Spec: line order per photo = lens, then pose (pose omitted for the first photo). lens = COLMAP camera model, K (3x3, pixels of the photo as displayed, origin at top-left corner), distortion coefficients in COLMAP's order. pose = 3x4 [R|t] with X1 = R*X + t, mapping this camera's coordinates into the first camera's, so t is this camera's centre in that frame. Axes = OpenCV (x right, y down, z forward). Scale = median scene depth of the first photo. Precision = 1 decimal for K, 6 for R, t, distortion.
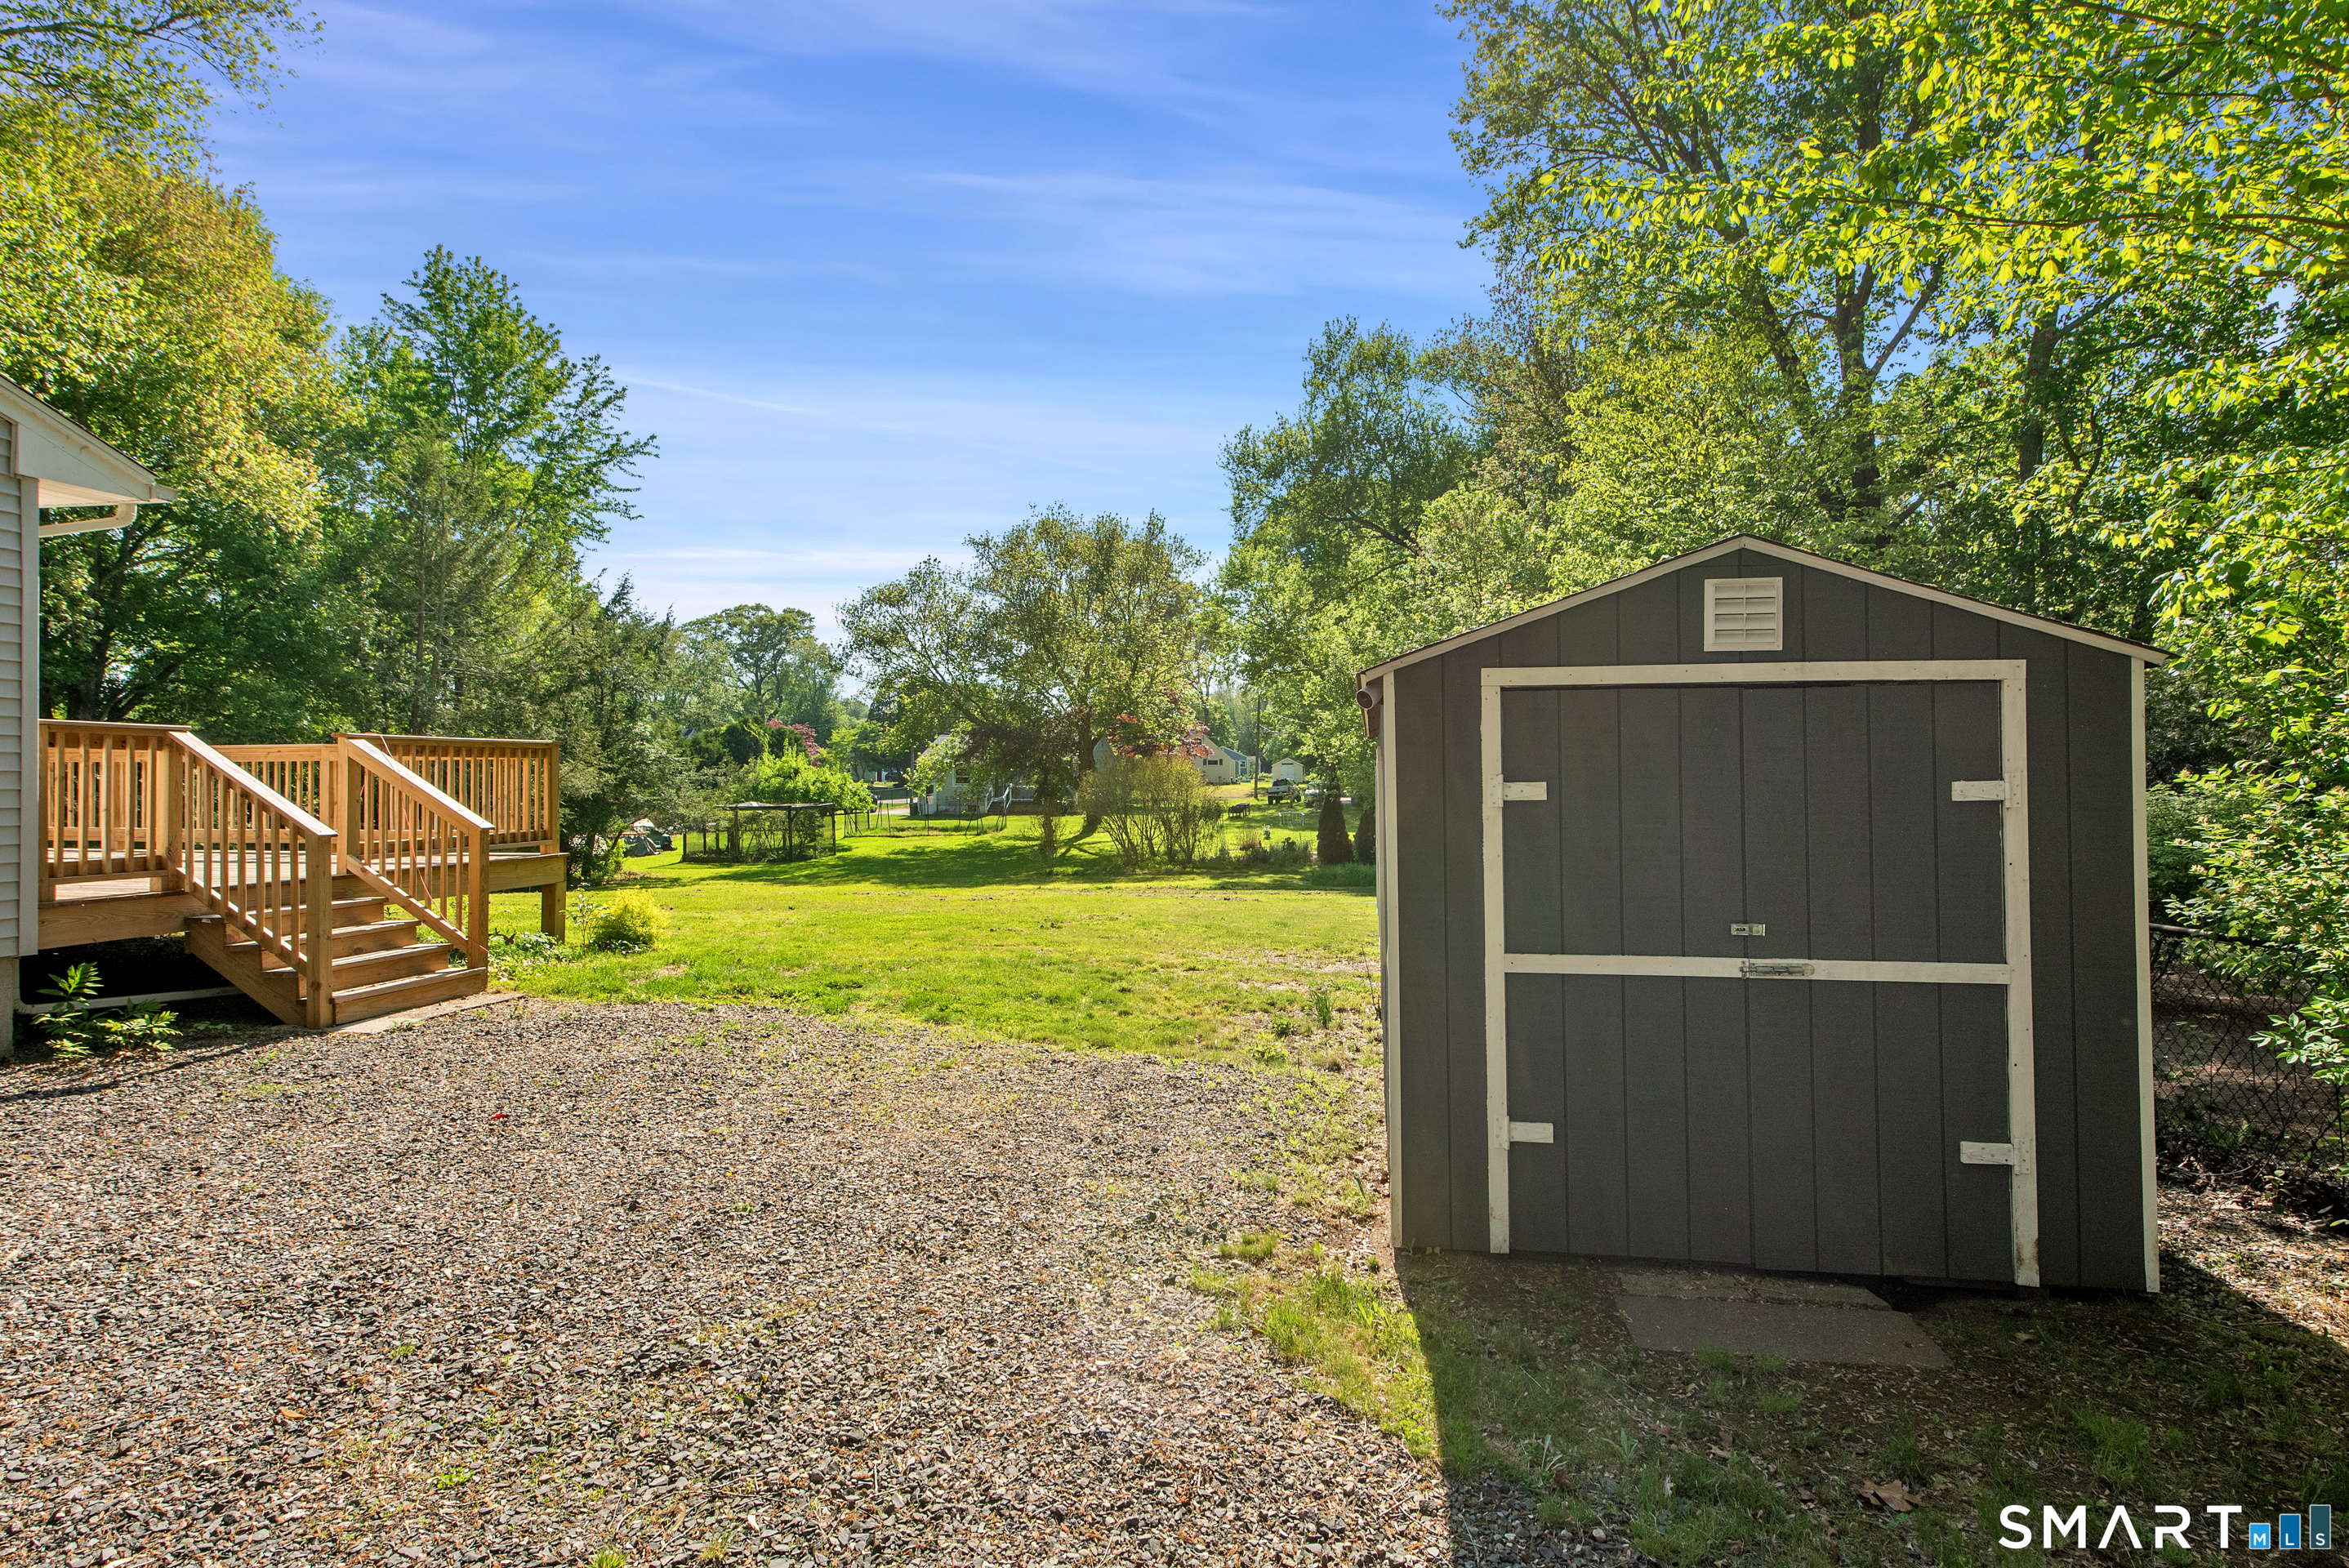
lens RADIAL K [[1180.6, 0, 1232.1], [0, 1180.6, 777.7], [0, 0, 1]] dist [0.003300, -0.001373]
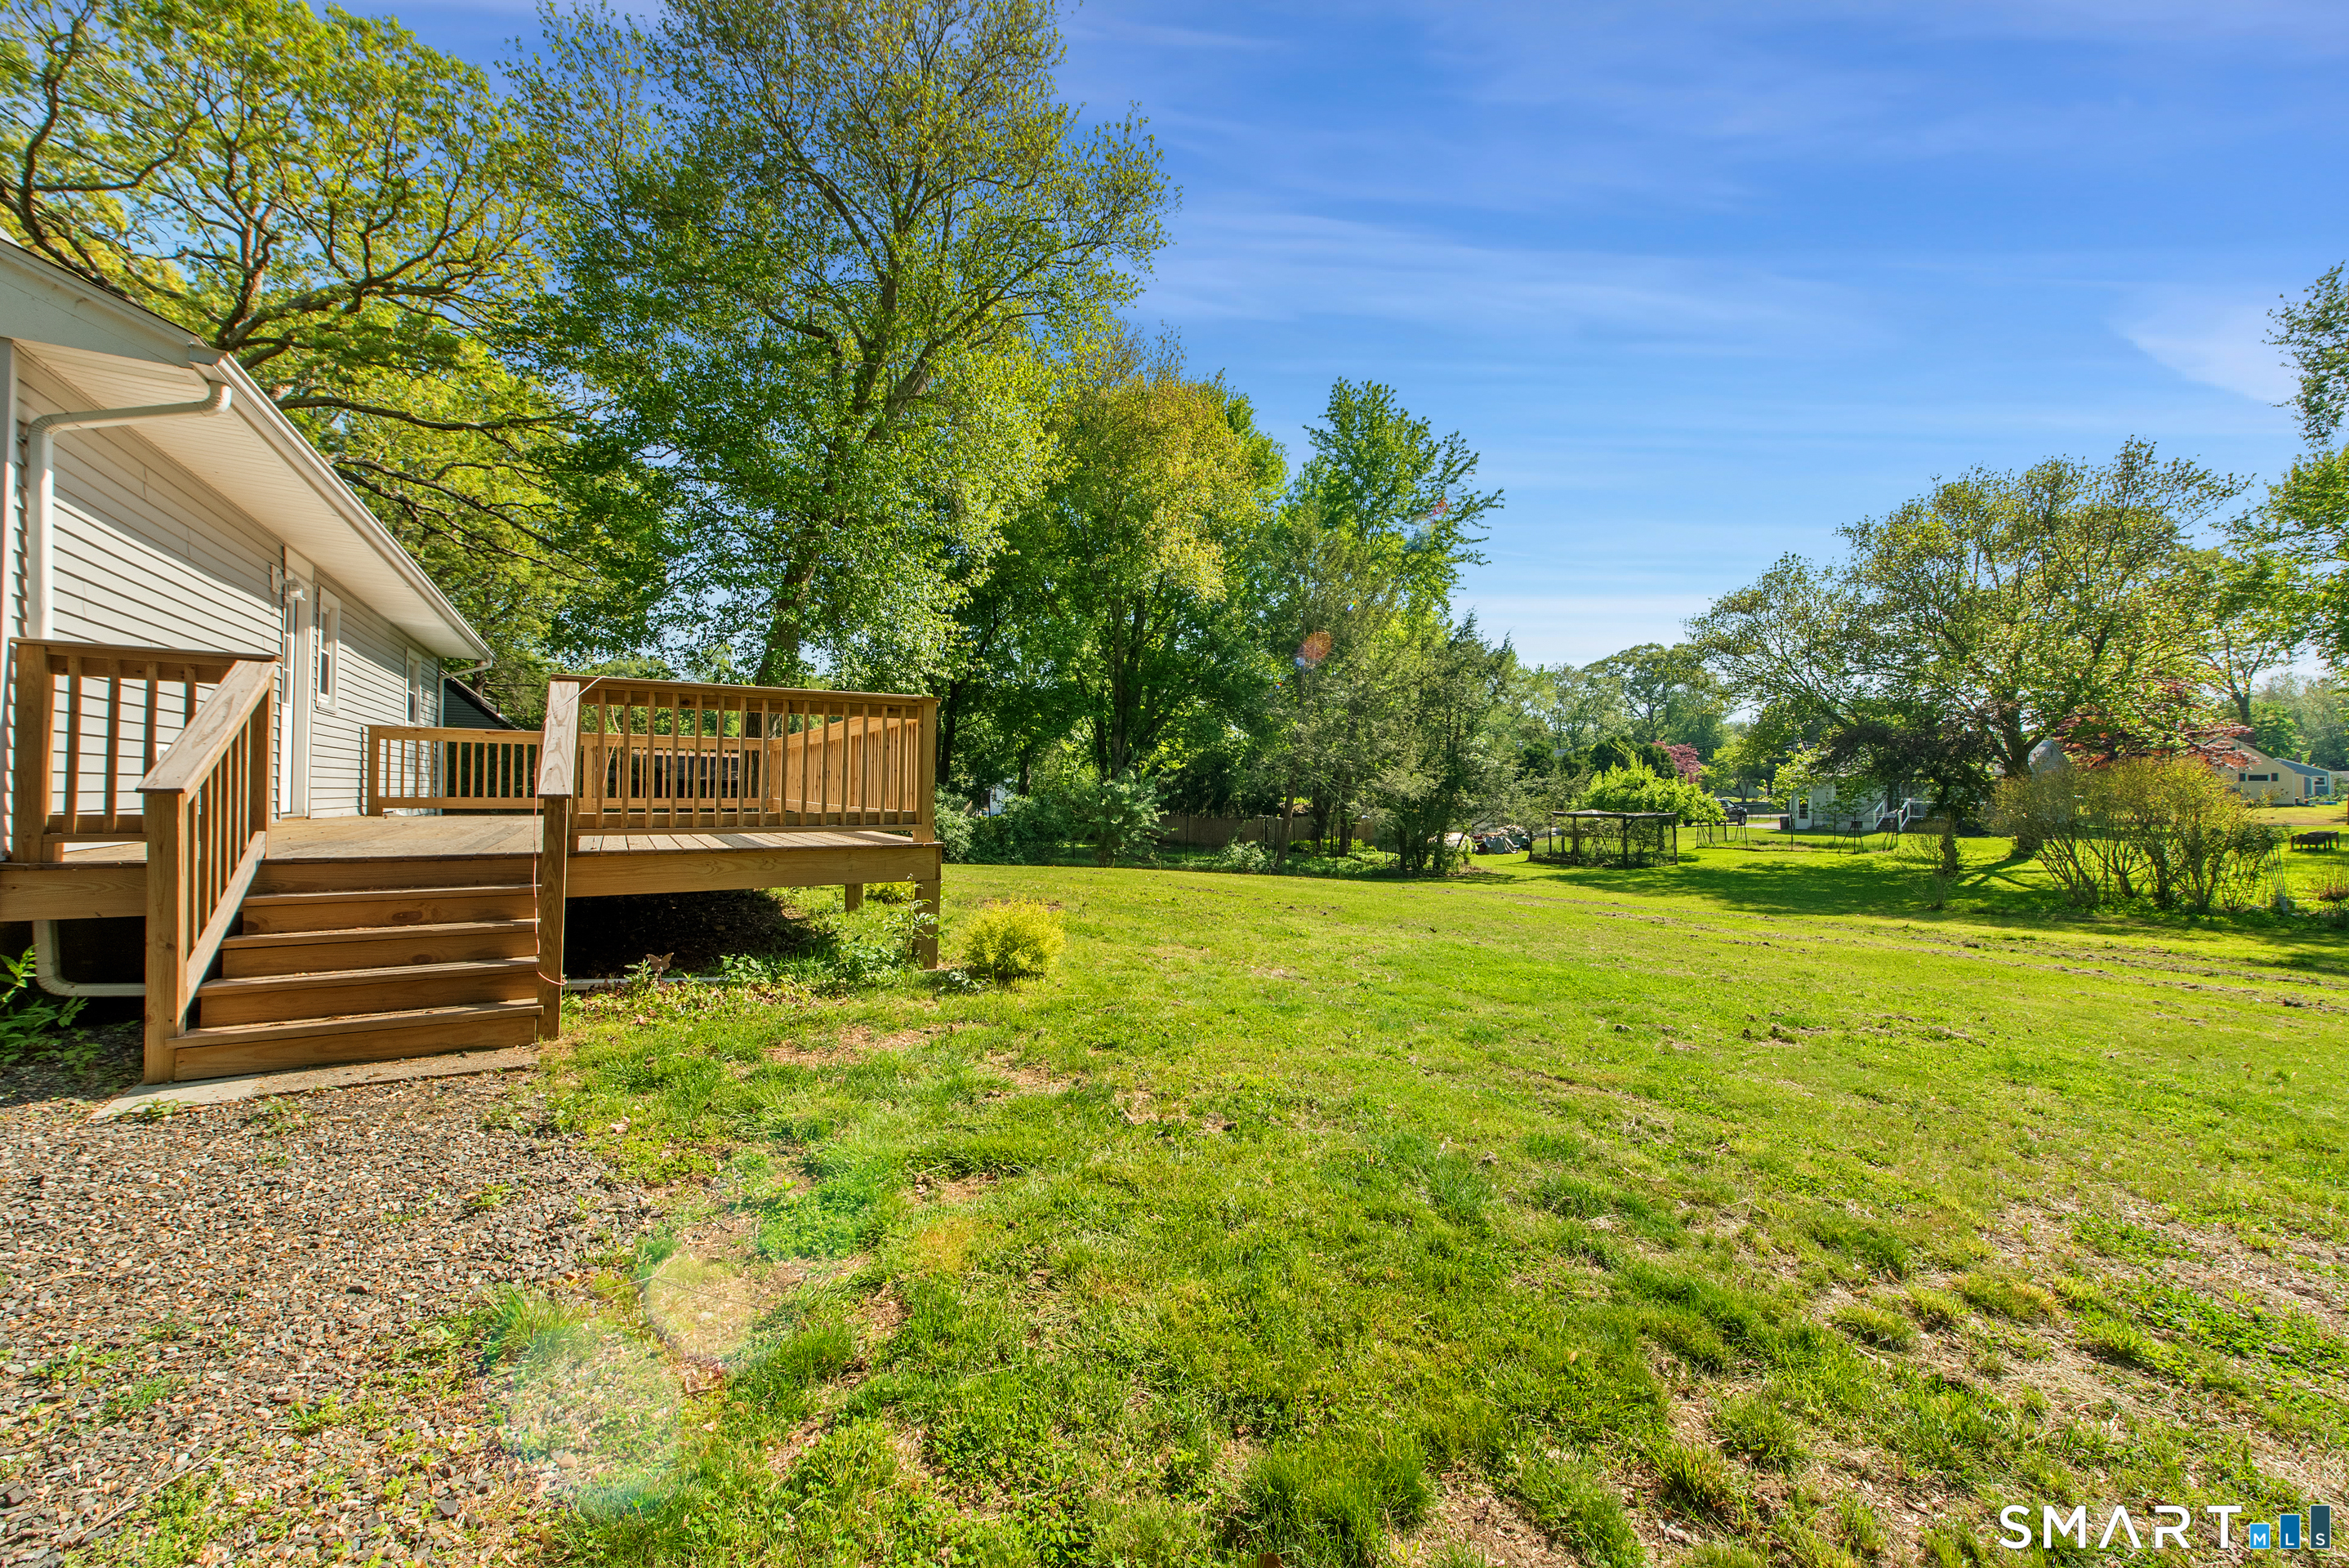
lens RADIAL K [[920.2, 0, 1170.7], [0, 920.2, 779.6], [0, 0, 1]] dist [0.003976, -0.000769]
pose [[0.634657, -0.002345, -0.772790, -0.001864], [-0.010548, 0.999876, -0.011697, 0.006646], [0.772722, 0.015575, 0.634554, 0.173159]]
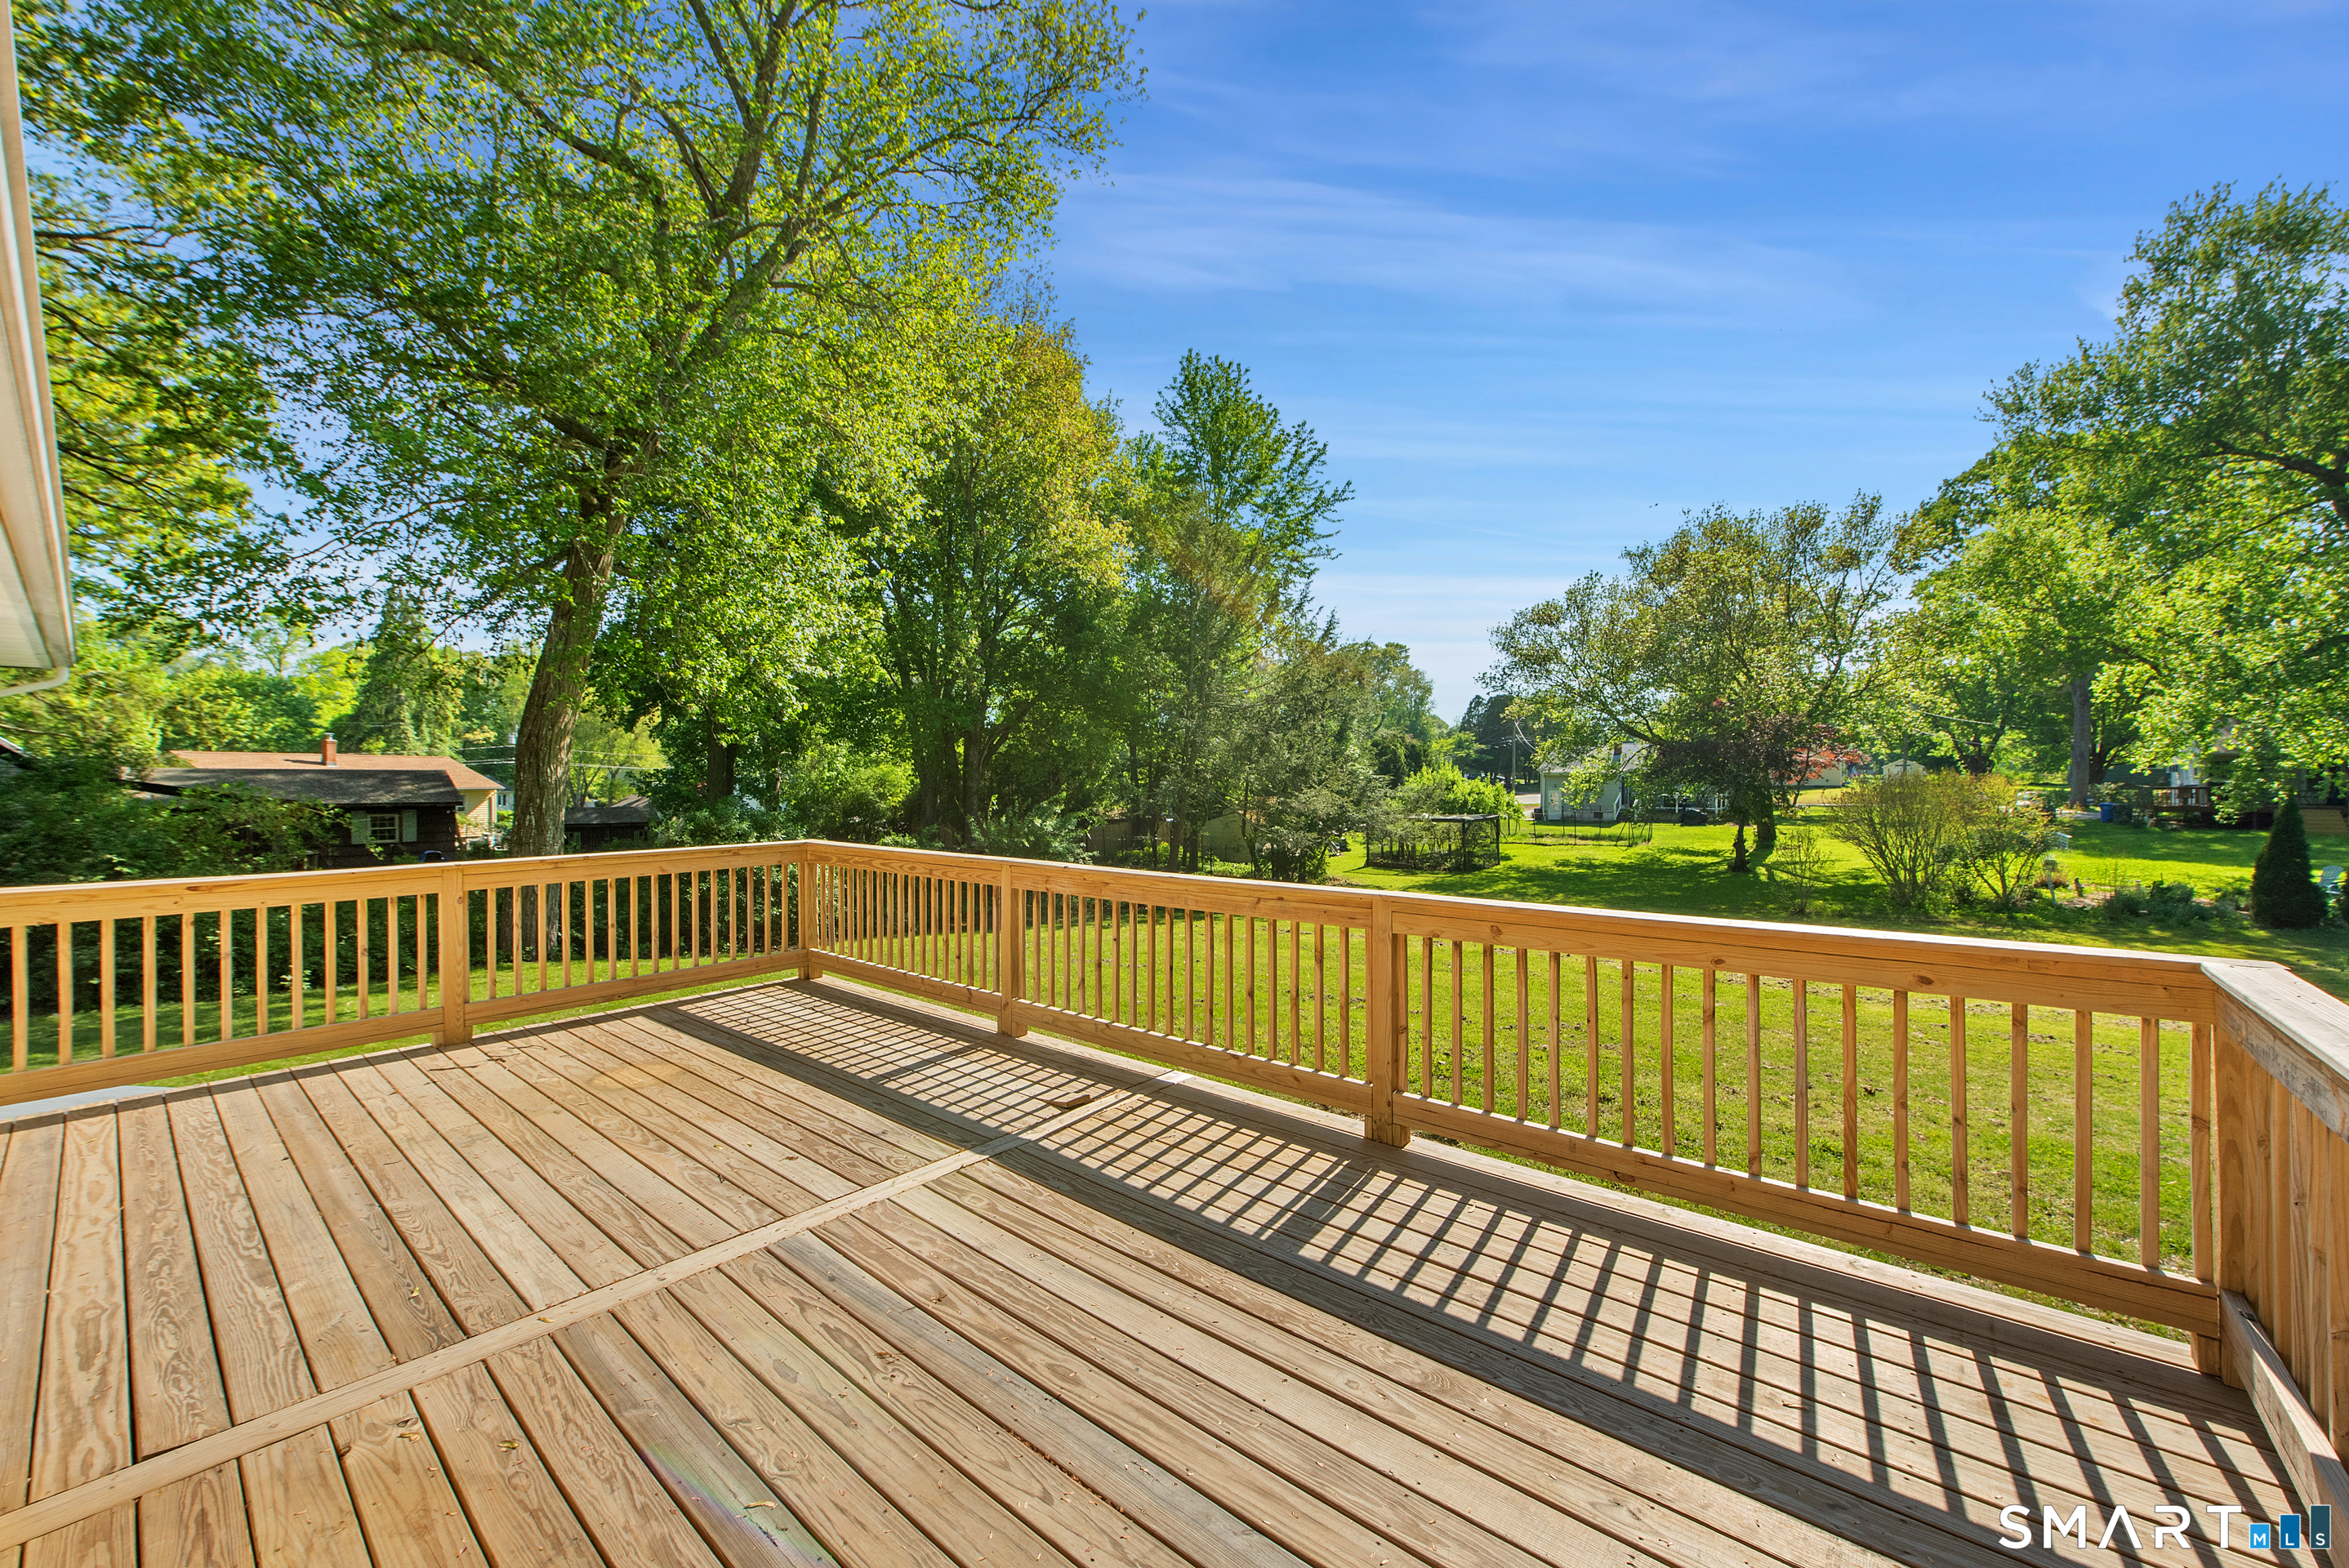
lens RADIAL K [[920.2, 0, 1166.3], [0, 920.2, 772.8], [0, 0, 1]] dist [0.003976, -0.000769]
pose [[0.845423, -0.000591, -0.534097, -0.157989], [0.000355, 1.000000, -0.000545, -0.016989], [0.534097, 0.000272, 0.845423, 0.160074]]
